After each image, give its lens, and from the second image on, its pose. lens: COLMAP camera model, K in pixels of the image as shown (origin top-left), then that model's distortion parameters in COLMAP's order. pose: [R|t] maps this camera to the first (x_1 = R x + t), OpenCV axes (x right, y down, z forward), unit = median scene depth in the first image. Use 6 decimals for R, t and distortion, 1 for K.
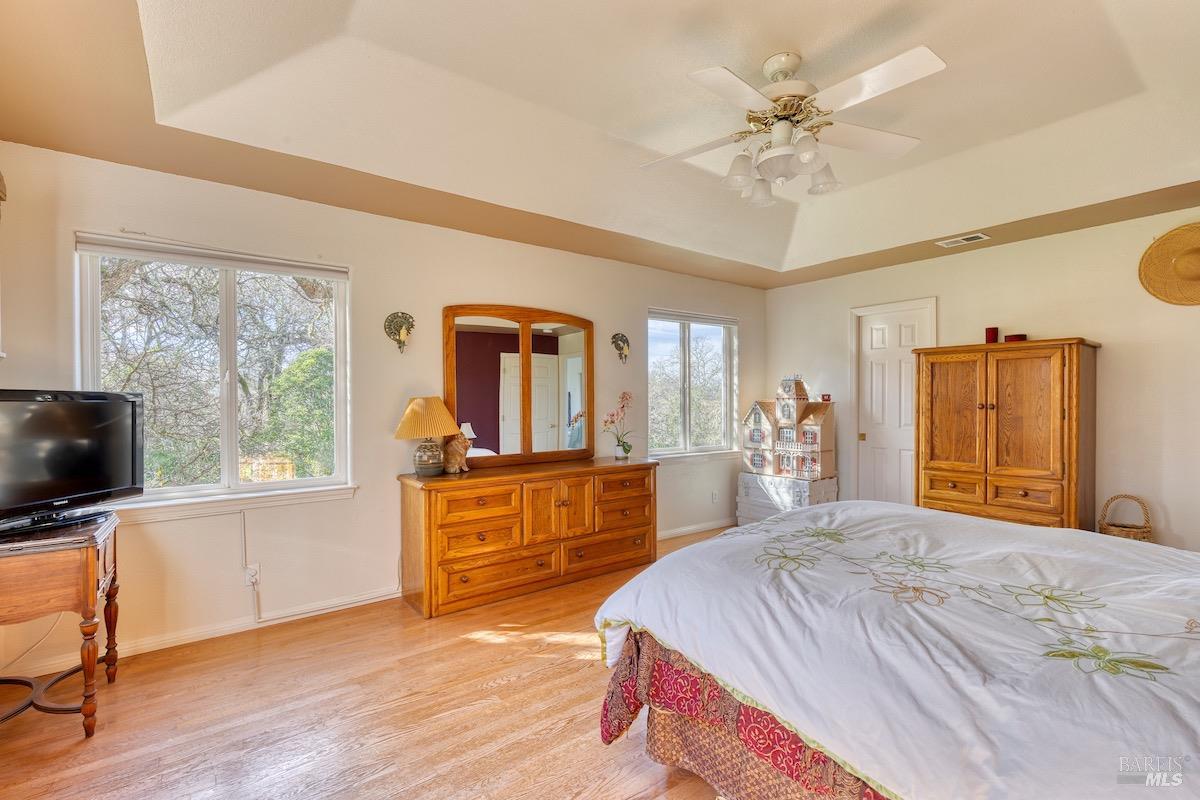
lens RADIAL K [[530.8, 0, 600.0], [0, 530.8, 400.0], [0, 0, 1]] dist [-0.000742, -0.000285]
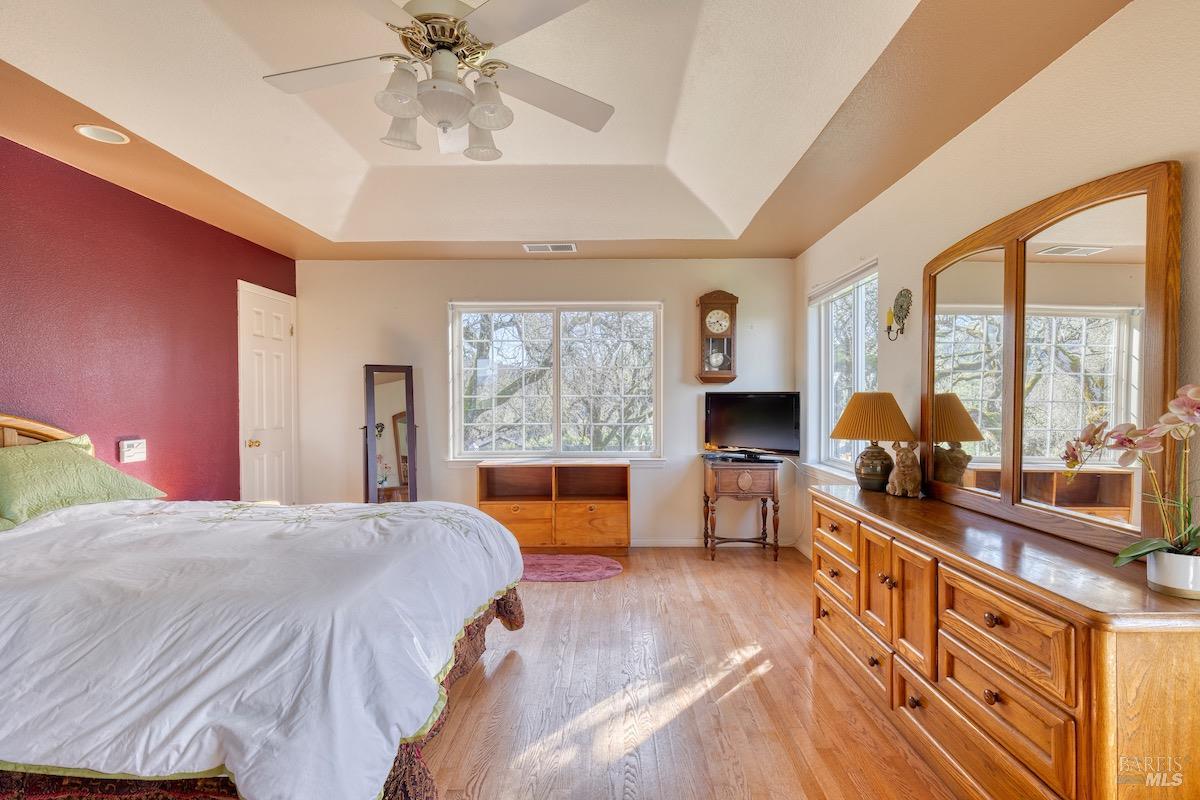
lens RADIAL K [[565.4, 0, 603.2], [0, 565.4, 402.4], [0, 0, 1]] dist [0.002036, 0.000264]
pose [[-0.603214, 0.010323, -0.797512, 0.534126], [0.003509, 0.999941, 0.010290, -0.001326], [0.797571, 0.003409, -0.603215, 1.028509]]
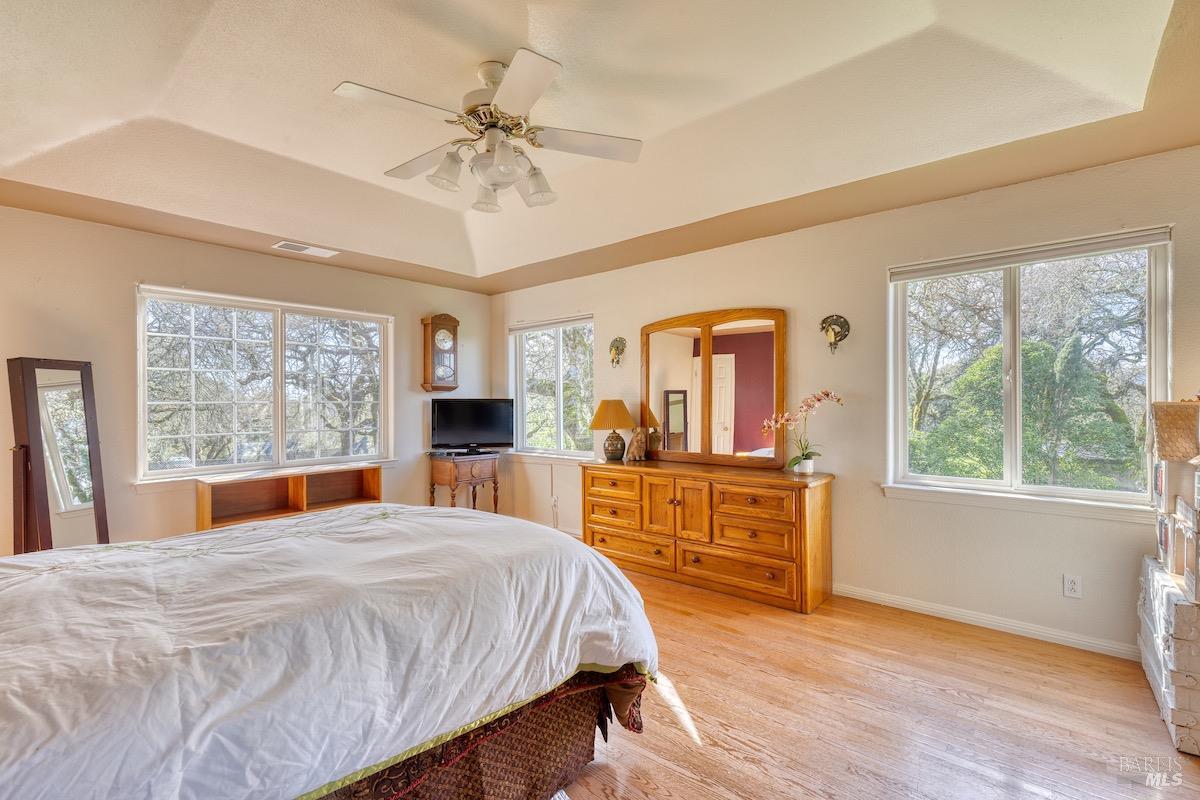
lens RADIAL K [[530.8, 0, 600.0], [0, 530.8, 400.0], [0, 0, 1]] dist [-0.000742, -0.000285]
pose [[0.217497, -0.004354, -0.976051, 0.830464], [0.003752, 0.999986, -0.003624, -0.000625], [0.976054, -0.002874, 0.217511, 0.581740]]
